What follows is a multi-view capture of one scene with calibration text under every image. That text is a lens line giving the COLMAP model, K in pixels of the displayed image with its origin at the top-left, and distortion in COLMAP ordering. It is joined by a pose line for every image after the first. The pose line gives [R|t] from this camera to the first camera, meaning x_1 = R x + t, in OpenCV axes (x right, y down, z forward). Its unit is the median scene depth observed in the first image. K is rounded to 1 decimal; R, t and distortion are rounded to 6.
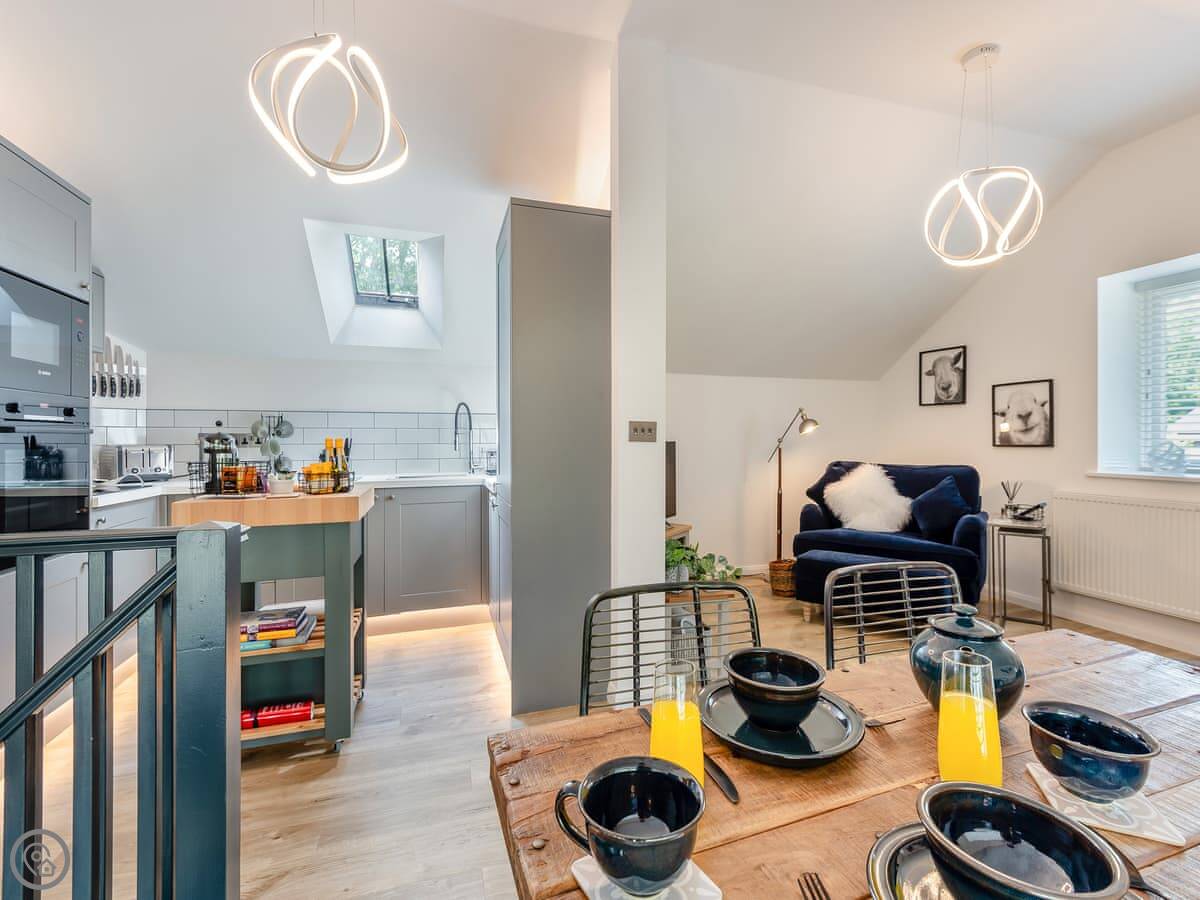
lens RADIAL K [[536.4, 0, 604.1], [0, 536.4, 440.2], [0, 0, 1]] dist [0.018673, -0.012274]
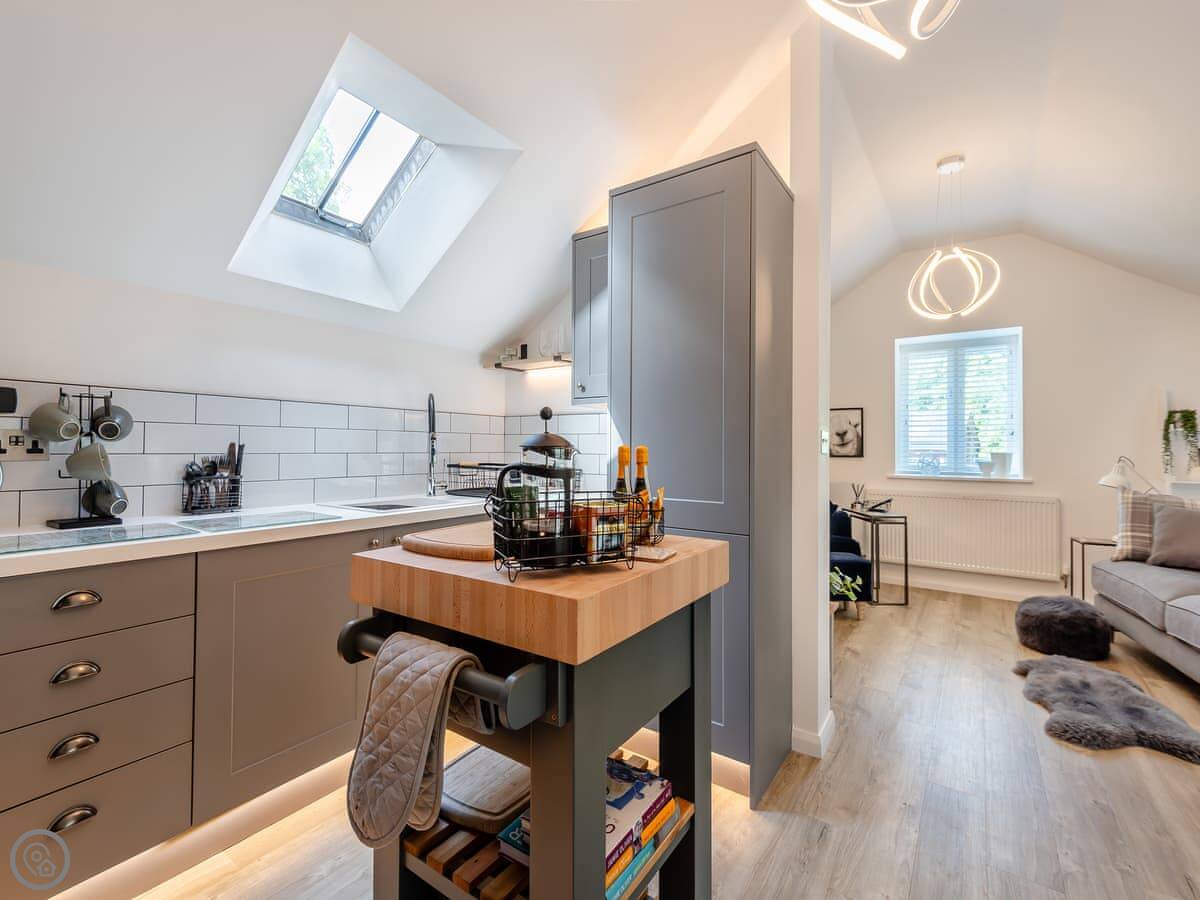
lens RADIAL K [[536.4, 0, 604.1], [0, 536.4, 440.2], [0, 0, 1]] dist [0.018673, -0.012274]
pose [[0.783349, 0.017847, 0.621326, -0.495060], [-0.008800, 0.999806, -0.017623, -0.000493], [-0.621520, 0.008337, 0.783354, 0.311563]]
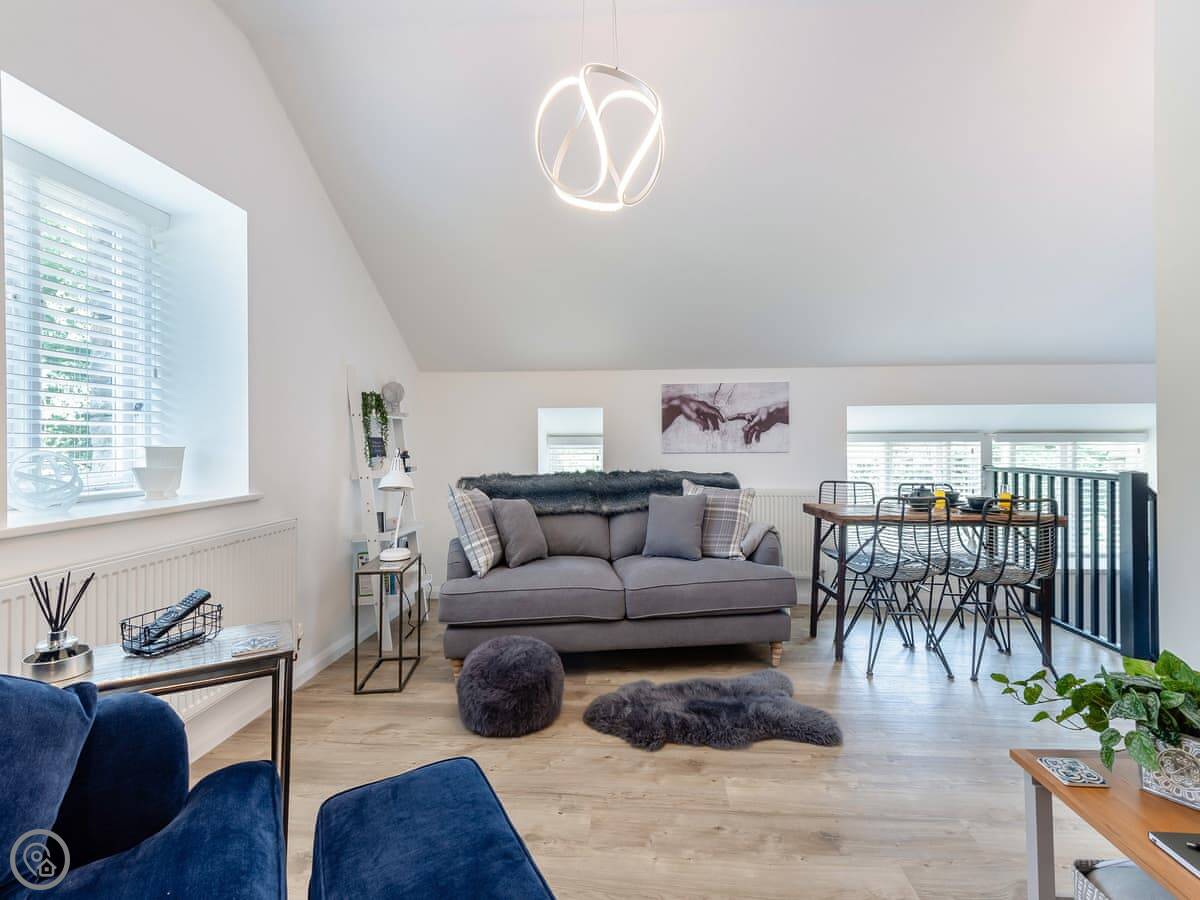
lens RADIAL K [[536.4, 0, 604.1], [0, 536.4, 440.2], [0, 0, 1]] dist [0.018673, -0.012274]
pose [[-0.934310, 0.007374, 0.356384, 0.274742], [0.007015, 0.999973, -0.002299, -0.003756], [-0.356391, 0.000352, -0.934337, 1.061340]]
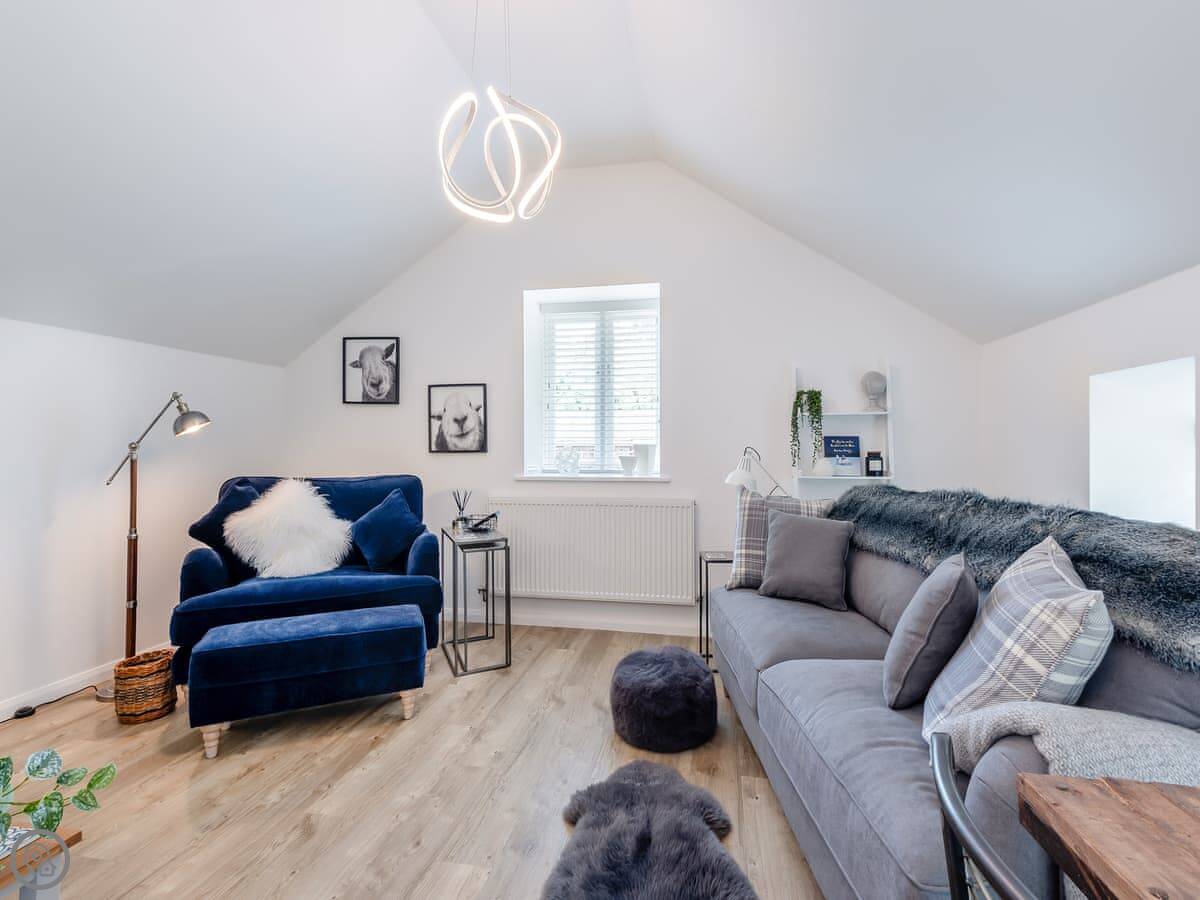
lens RADIAL K [[551.1, 0, 615.3], [0, 551.1, 446.0], [0, 0, 1]] dist [0.025615, -0.014099]
pose [[0.458139, -0.000071, 0.888881, 0.038254], [0.002497, 0.999996, -0.001207, 0.002419], [-0.888877, 0.002772, 0.458137, 0.303048]]
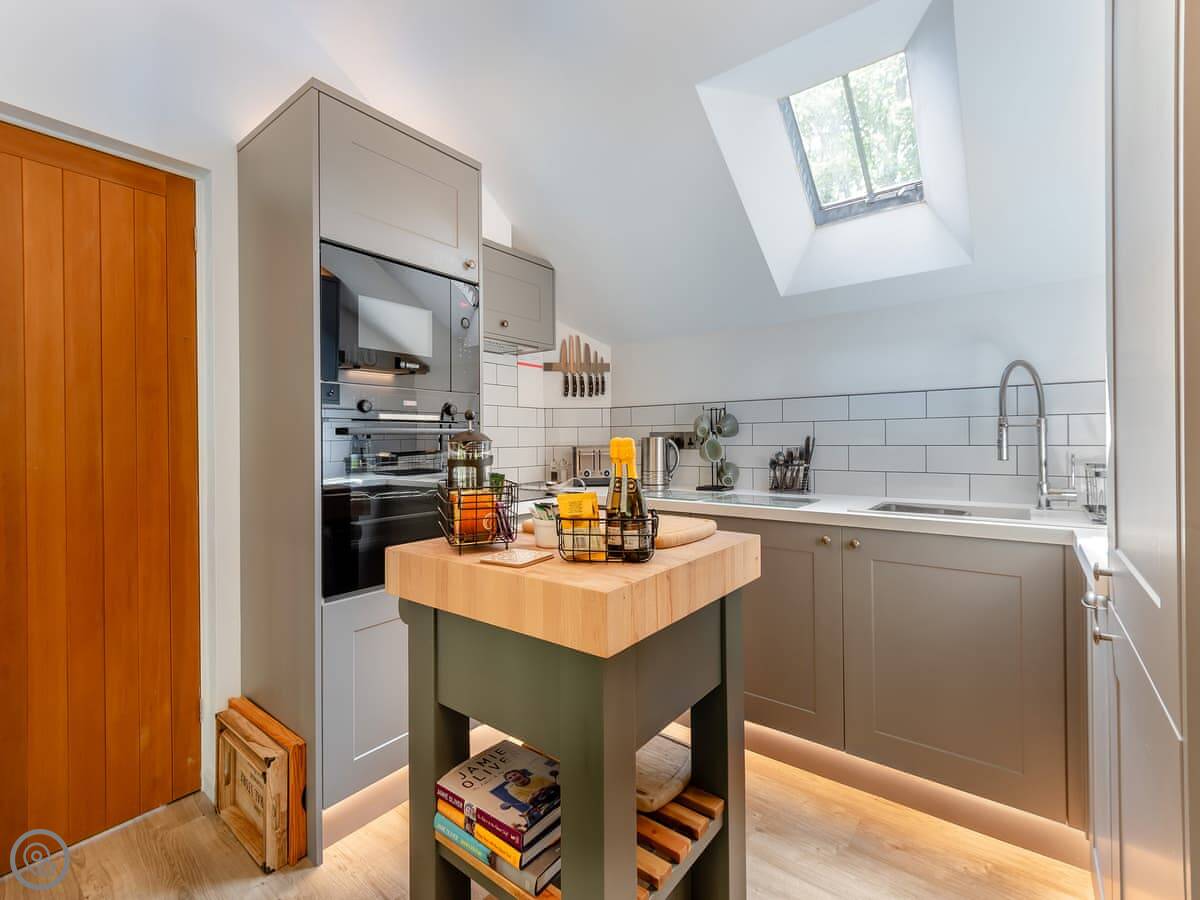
lens RADIAL K [[536.4, 0, 604.1], [0, 536.4, 440.2], [0, 0, 1]] dist [0.018673, -0.012274]
pose [[0.572657, -0.002092, -0.819792, -0.077550], [0.005434, 0.999984, 0.001244, -0.001698], [0.819777, -0.005167, 0.572659, 0.404621]]
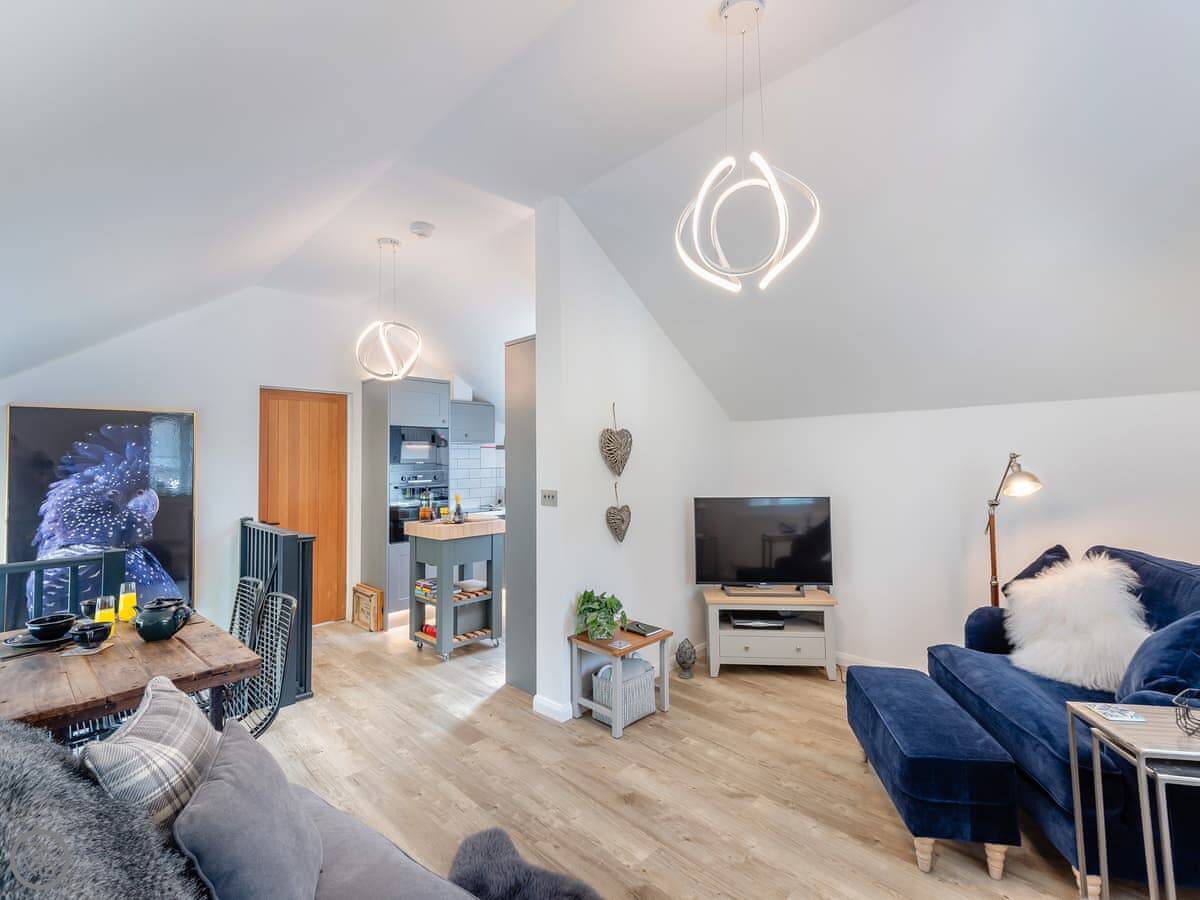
lens RADIAL K [[536.4, 0, 604.1], [0, 536.4, 440.2], [0, 0, 1]] dist [0.018673, -0.012274]
pose [[0.476118, -0.043560, -0.878302, 0.763949], [0.011110, 0.998991, -0.043523, -0.057287], [0.879311, 0.010964, 0.476122, 0.310103]]
